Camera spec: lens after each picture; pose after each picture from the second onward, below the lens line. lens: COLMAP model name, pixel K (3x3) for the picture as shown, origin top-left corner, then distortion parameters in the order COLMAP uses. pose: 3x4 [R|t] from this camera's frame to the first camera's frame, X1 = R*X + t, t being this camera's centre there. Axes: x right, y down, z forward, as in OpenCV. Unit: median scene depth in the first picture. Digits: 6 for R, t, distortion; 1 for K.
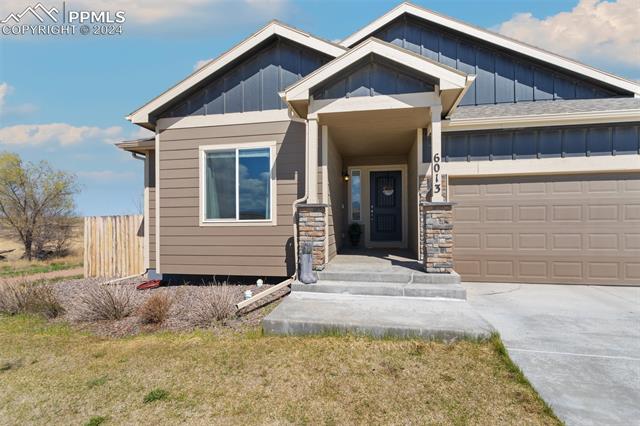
lens RADIAL K [[308.1, 0, 322.0], [0, 308.1, 222.2], [0, 0, 1]] dist [0.001792, 0.000122]
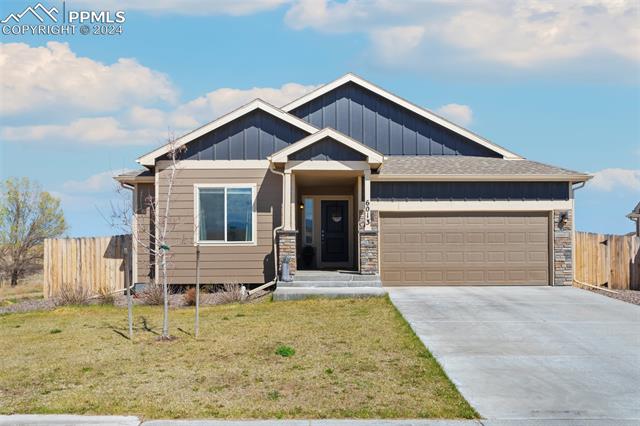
lens RADIAL K [[546.2, 0, 320.1], [0, 546.2, 248.1], [0, 0, 1]] dist [0.000282, 0.000538]
pose [[0.982422, 0.004444, 0.186622, -0.316355], [-0.002461, 0.999938, -0.010856, 0.045406], [-0.186659, 0.010206, 0.982372, -1.380953]]
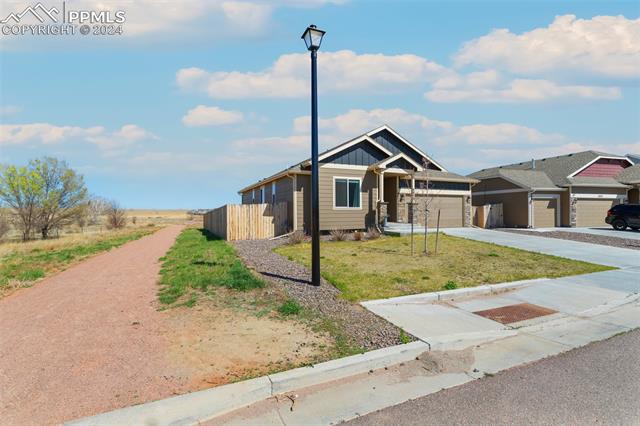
lens RADIAL K [[308.1, 0, 322.0], [0, 308.1, 222.2], [0, 0, 1]] dist [0.001792, 0.000122]
pose [[0.819958, -0.013985, 0.572253, -1.917356], [-0.000463, 0.999685, 0.025094, 0.053344], [-0.572423, -0.020841, 0.819693, -0.966491]]
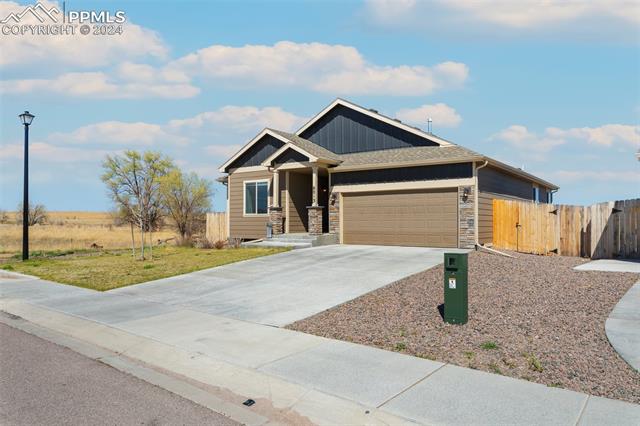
lens RADIAL K [[436.2, 0, 320.0], [0, 436.2, 213.0], [0, 0, 1]] dist [-0.003867, -0.001317]
pose [[0.899206, -0.002084, -0.437520, 1.533814], [-0.006349, 0.999821, -0.017810, 0.039192], [0.437479, 0.018792, 0.899032, -1.650179]]
